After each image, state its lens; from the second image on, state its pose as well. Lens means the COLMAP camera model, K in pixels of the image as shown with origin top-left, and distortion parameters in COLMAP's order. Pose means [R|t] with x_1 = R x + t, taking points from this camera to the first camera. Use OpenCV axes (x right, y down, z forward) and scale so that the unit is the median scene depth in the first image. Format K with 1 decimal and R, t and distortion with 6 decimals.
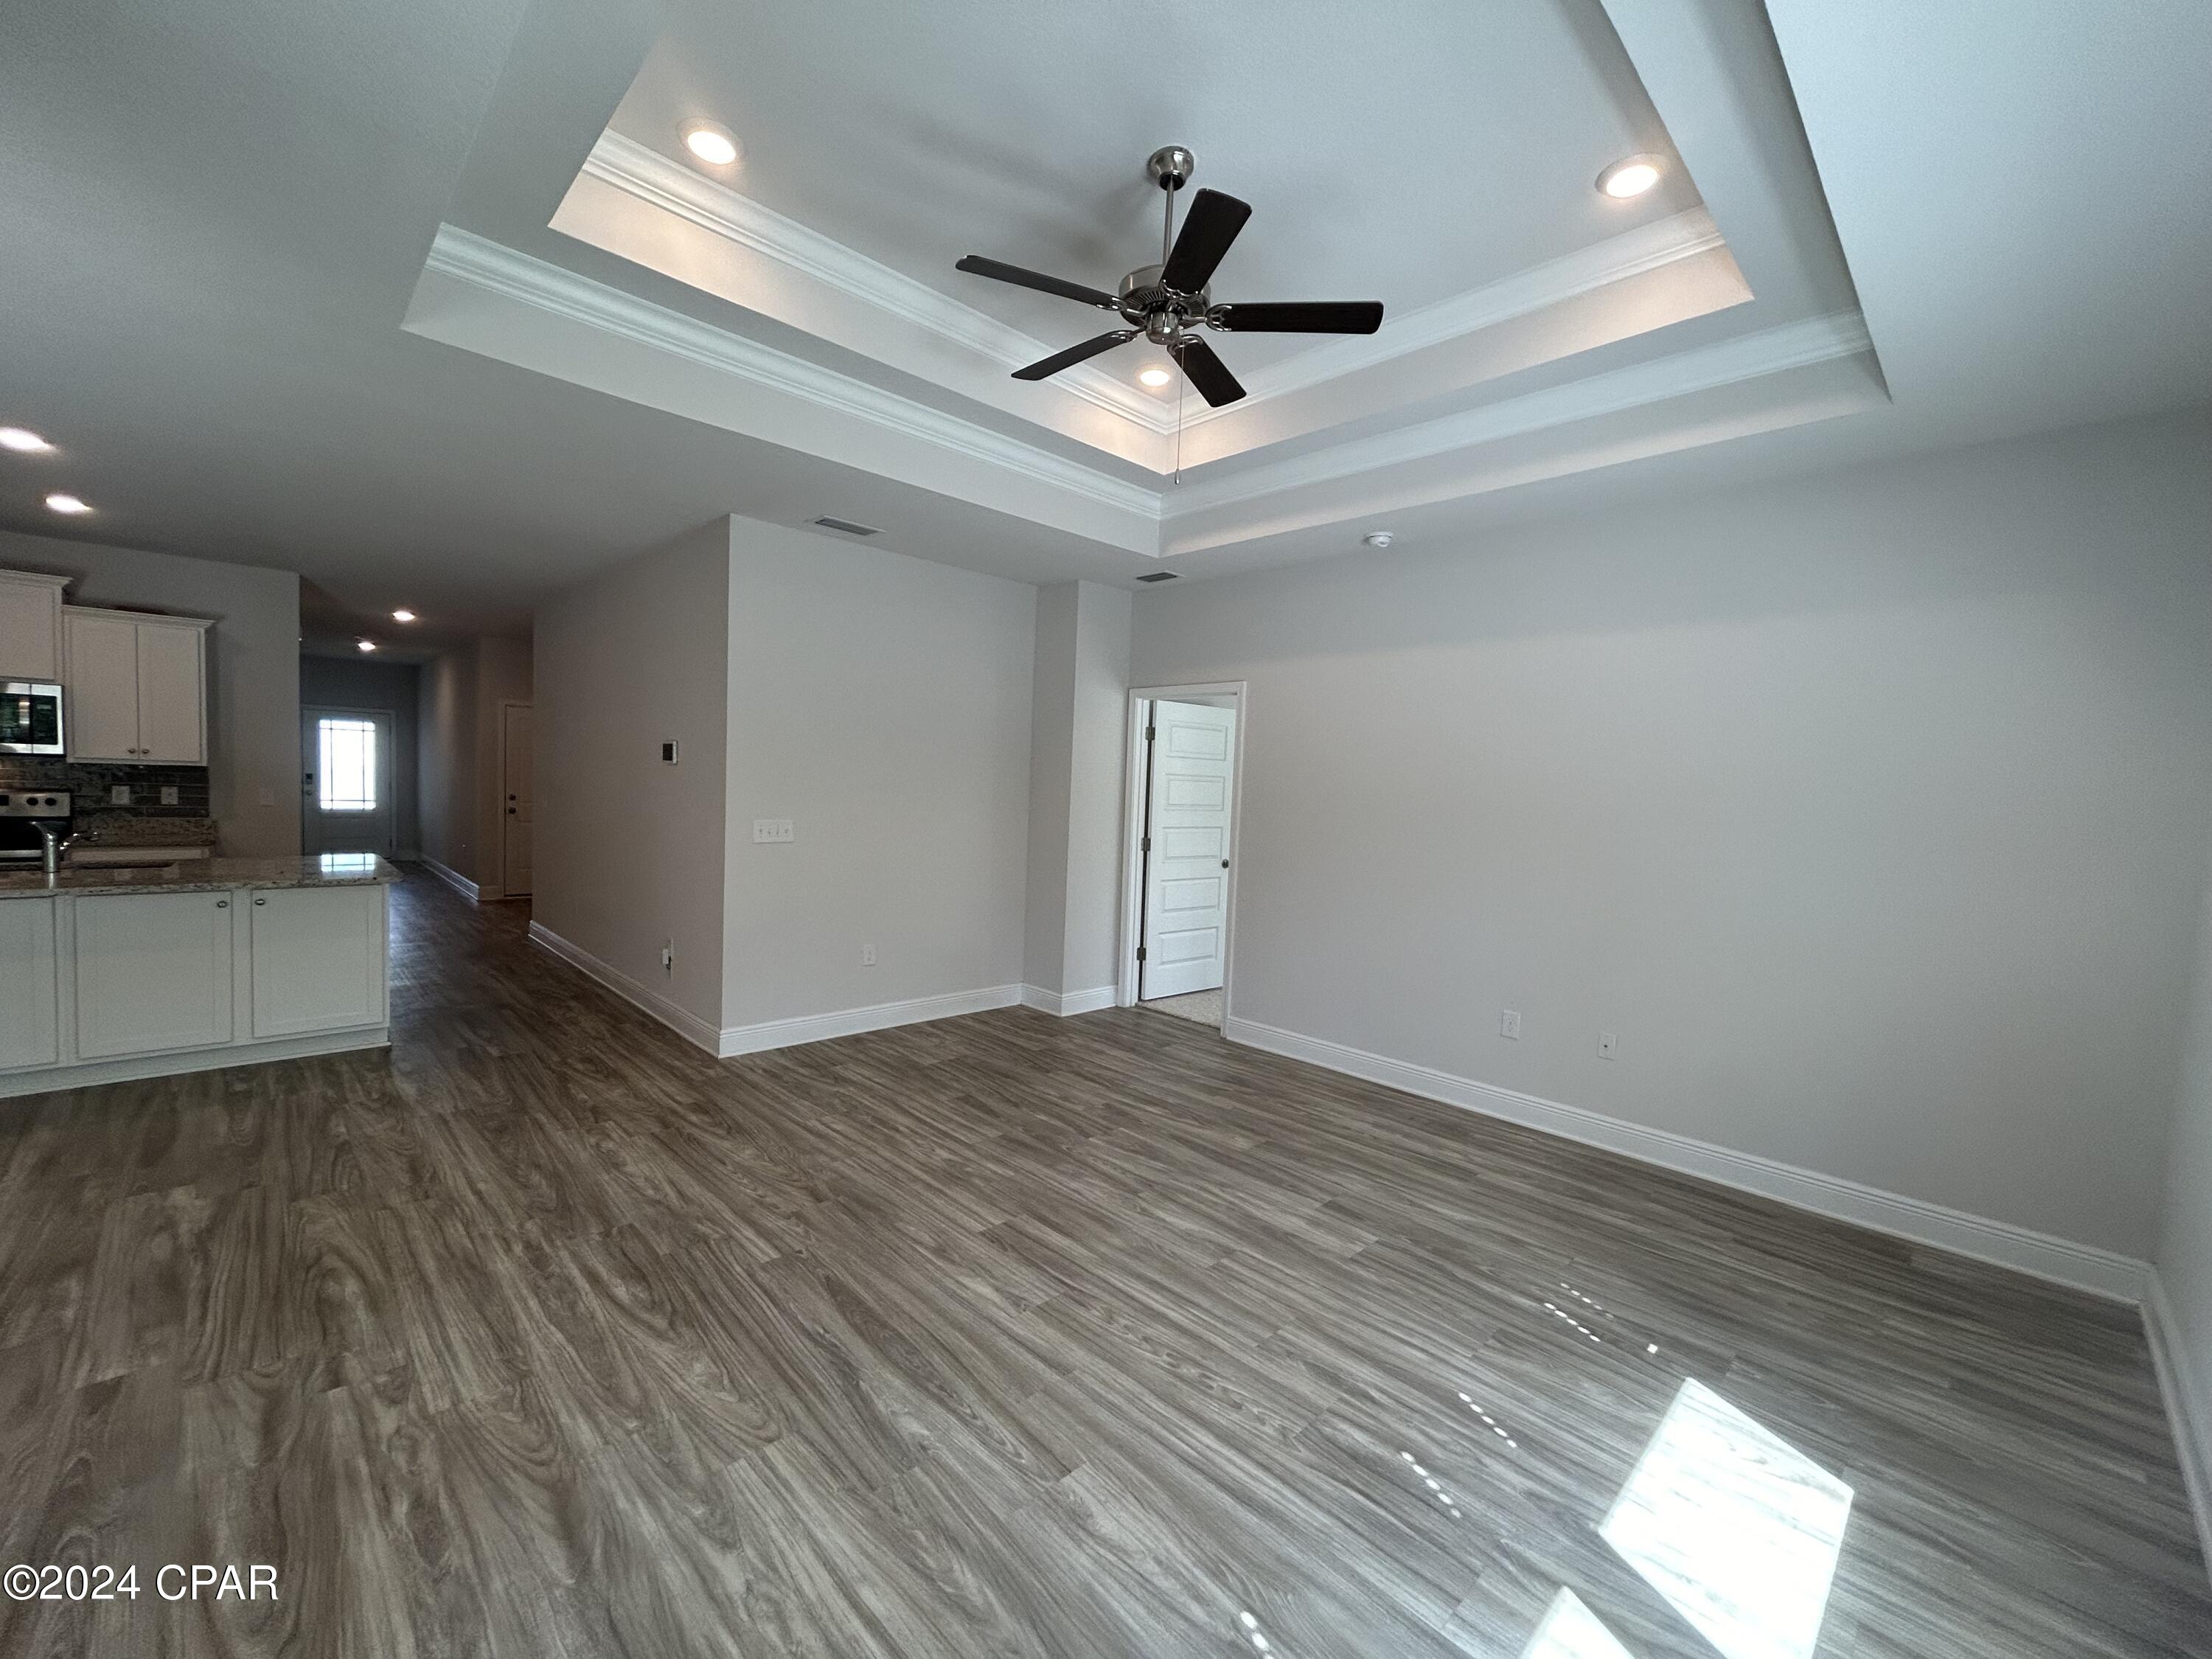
lens RADIAL K [[889.8, 0, 1101.7], [0, 889.8, 831.0], [0, 0, 1]] dist [0.000002, -0.000078]
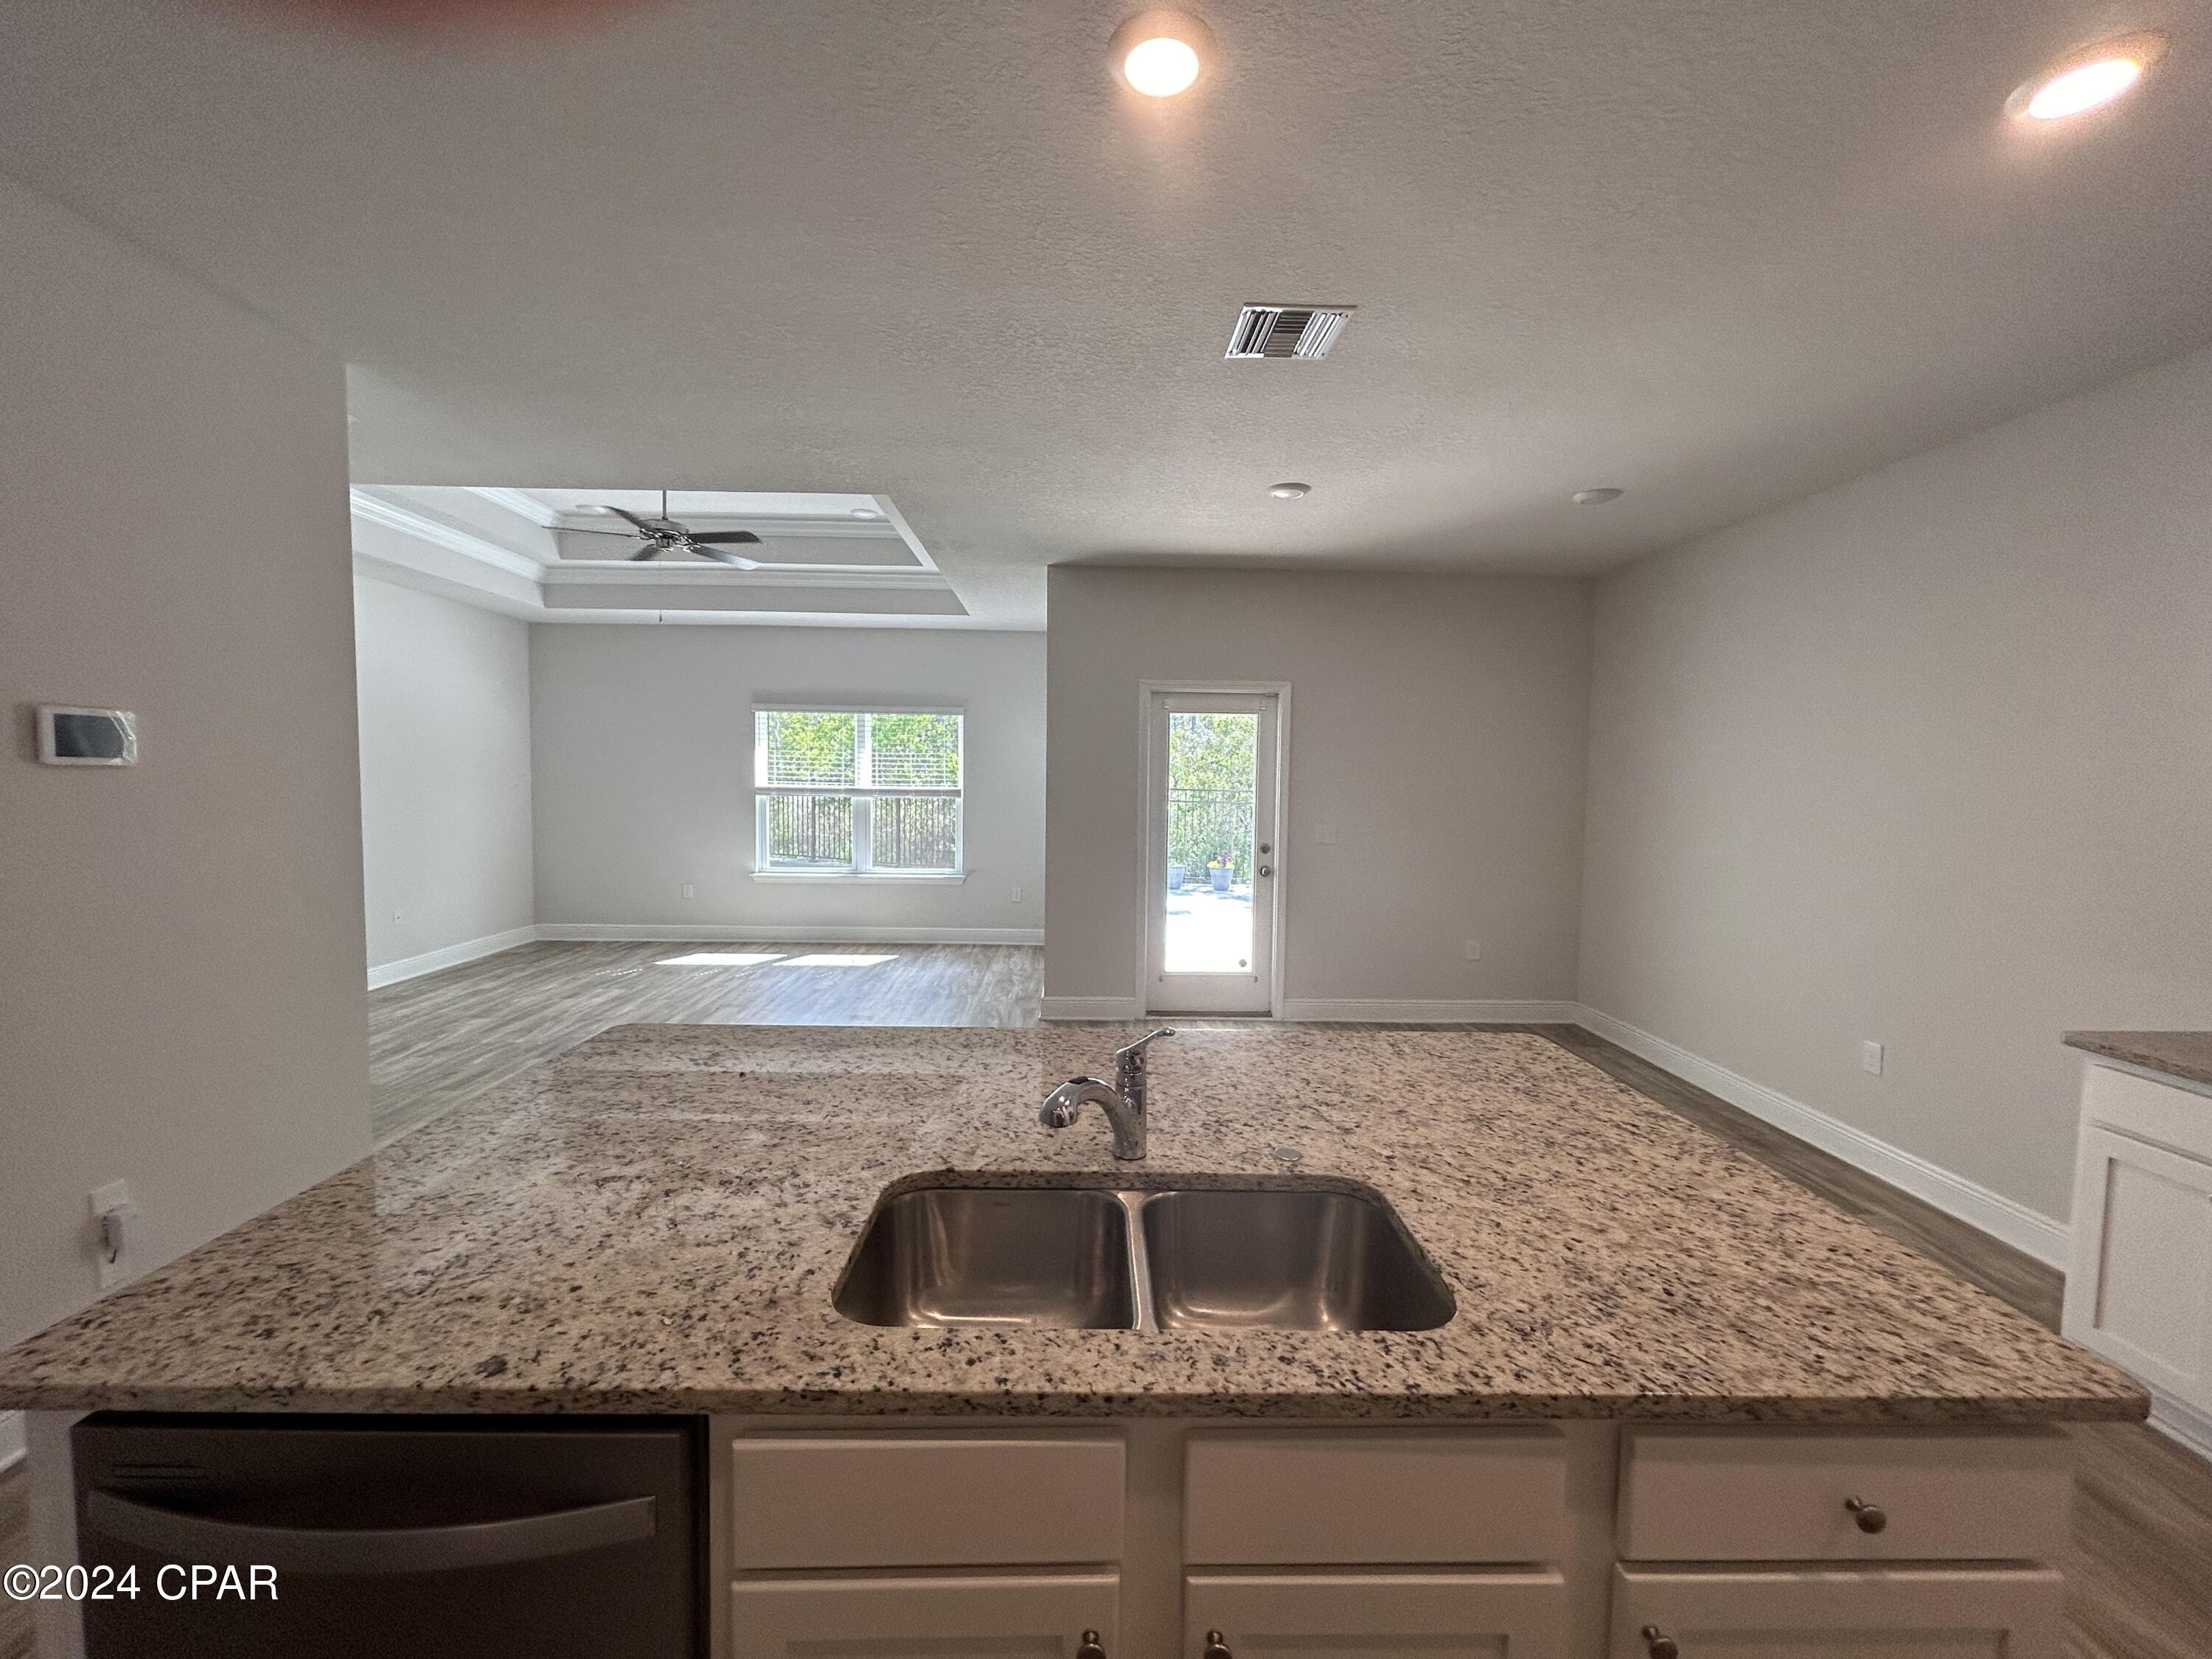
lens RADIAL K [[889.8, 0, 1101.7], [0, 889.8, 831.0], [0, 0, 1]] dist [0.000002, -0.000078]
pose [[-0.733655, -0.094265, 0.672952, -1.461716], [-0.008722, 0.991556, 0.129385, -0.135720], [-0.679466, 0.089055, -0.728283, 1.310227]]
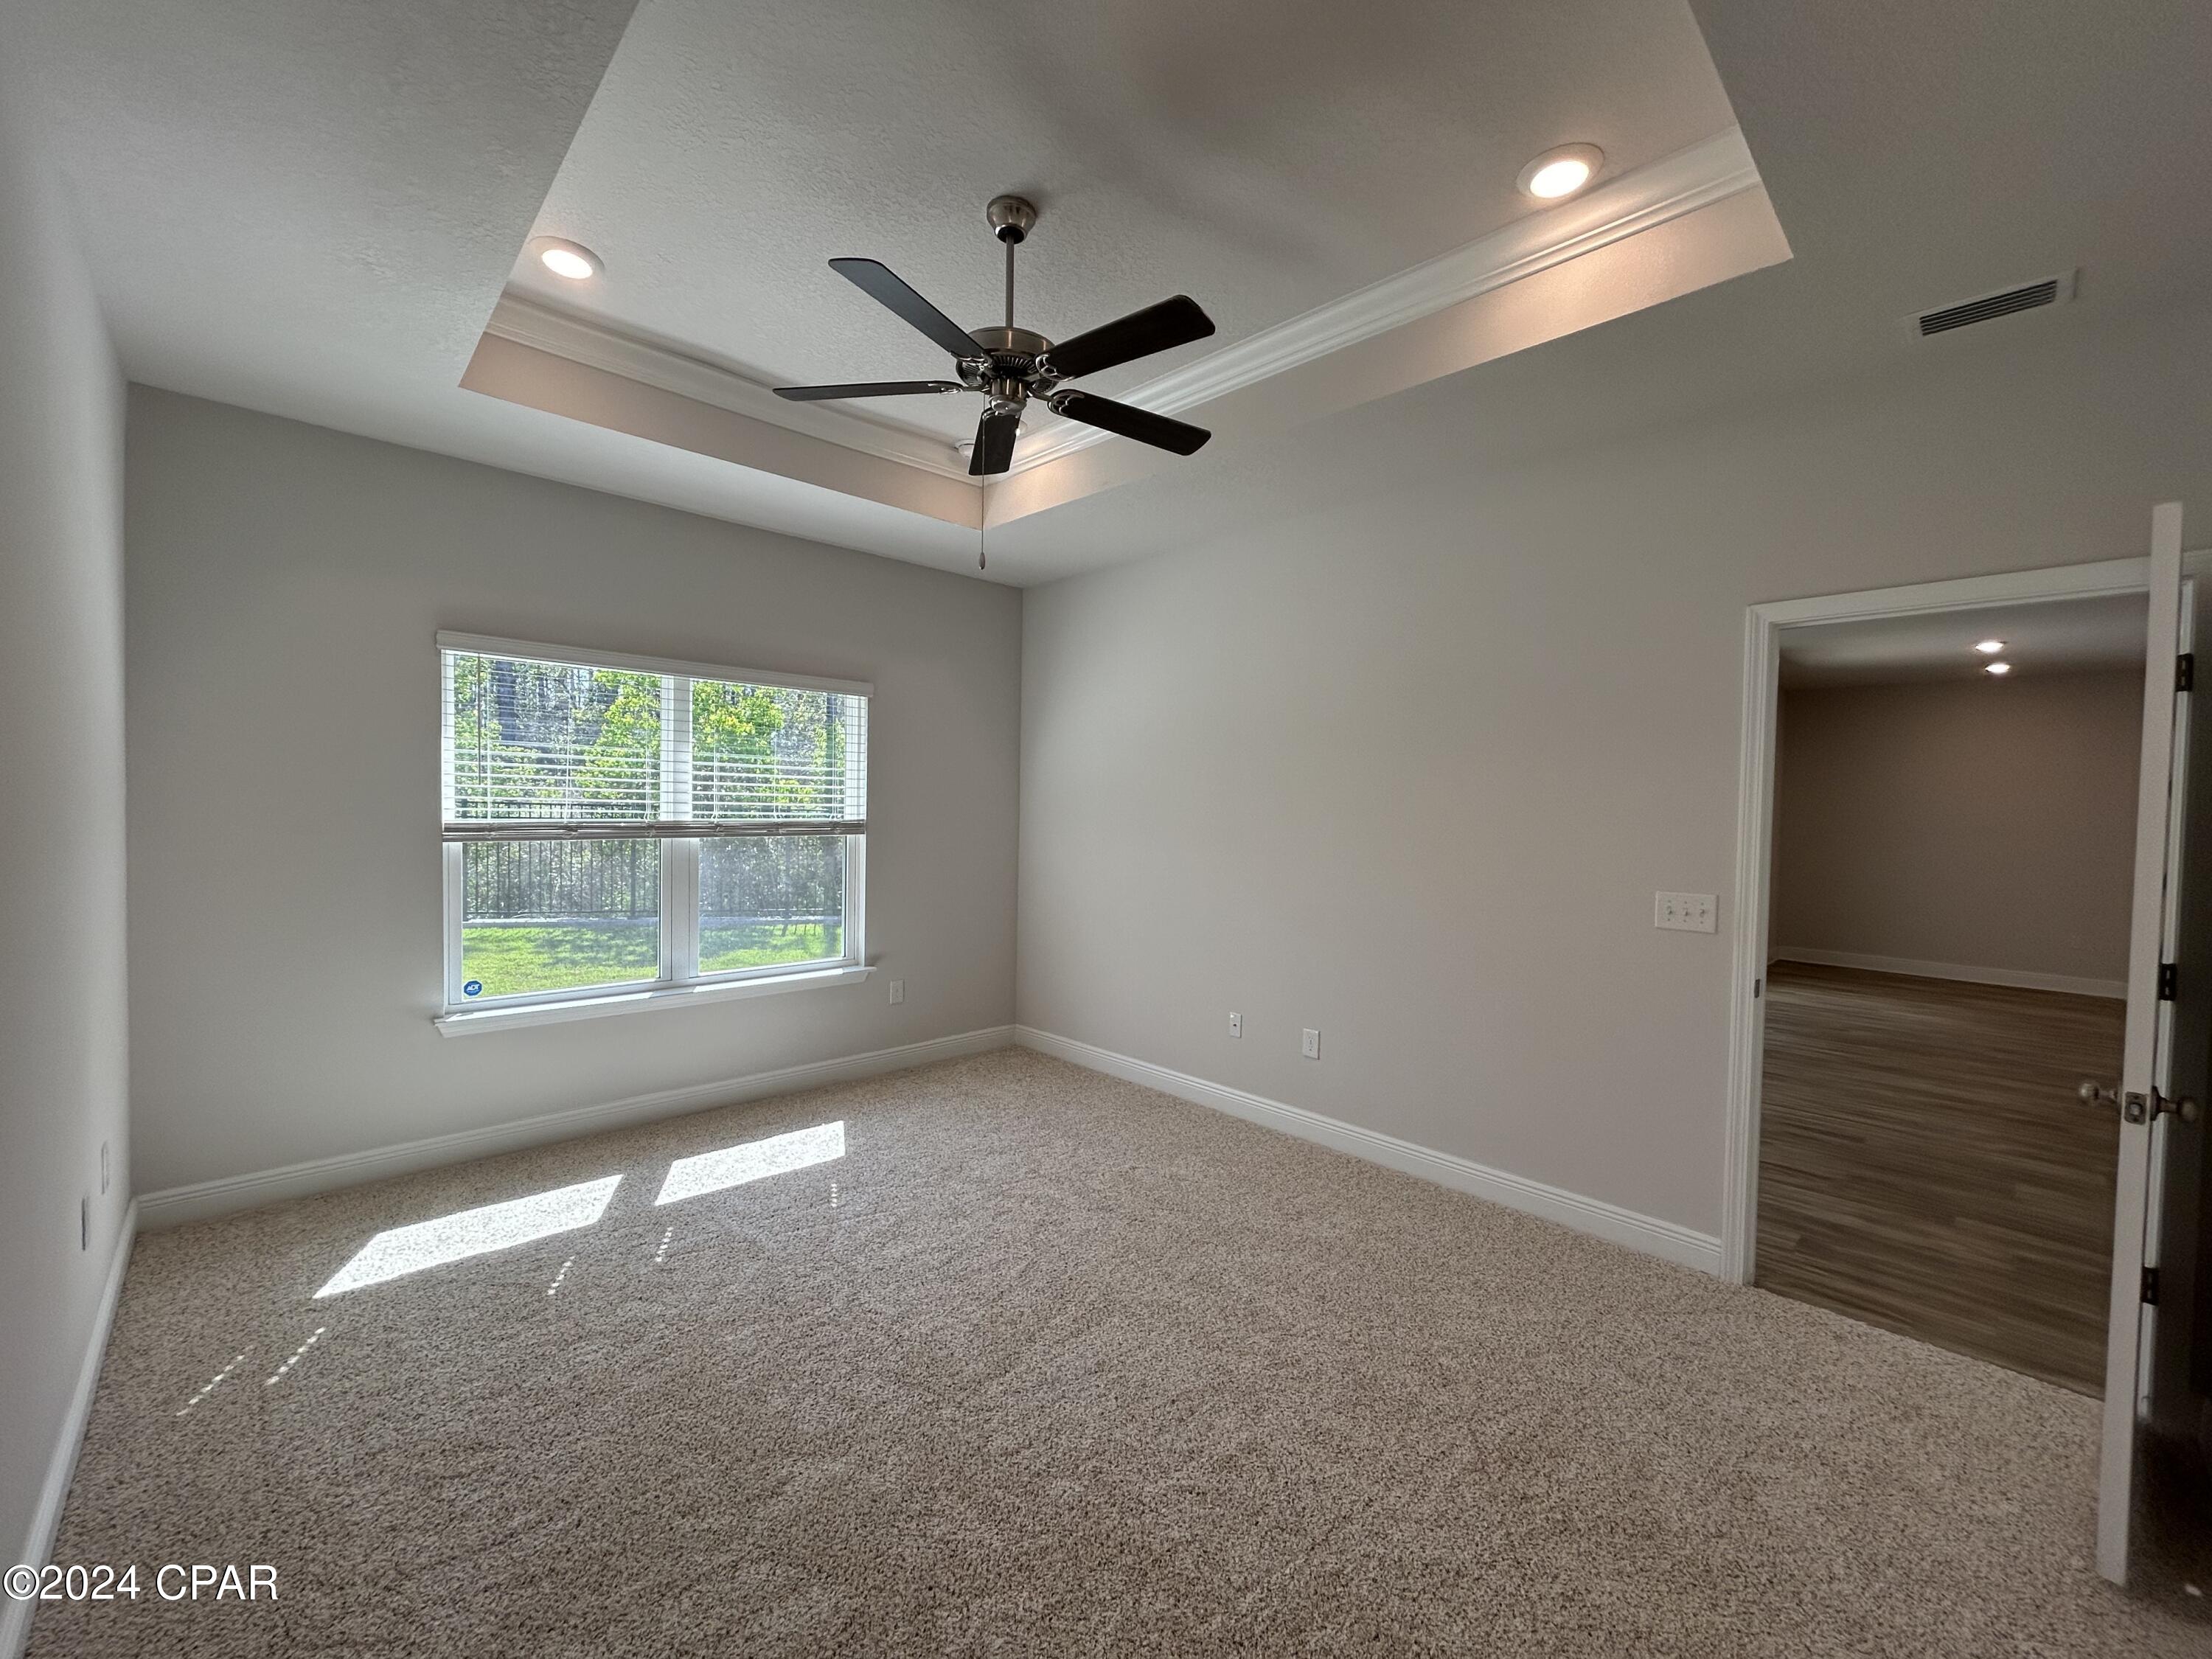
lens RADIAL K [[889.8, 0, 1101.7], [0, 889.8, 831.0], [0, 0, 1]] dist [0.000002, -0.000078]
pose [[-0.998372, -0.055854, -0.011564, -0.138777], [-0.056604, 0.995175, 0.080142, -0.064674], [0.007032, 0.080666, -0.996716, 1.229707]]
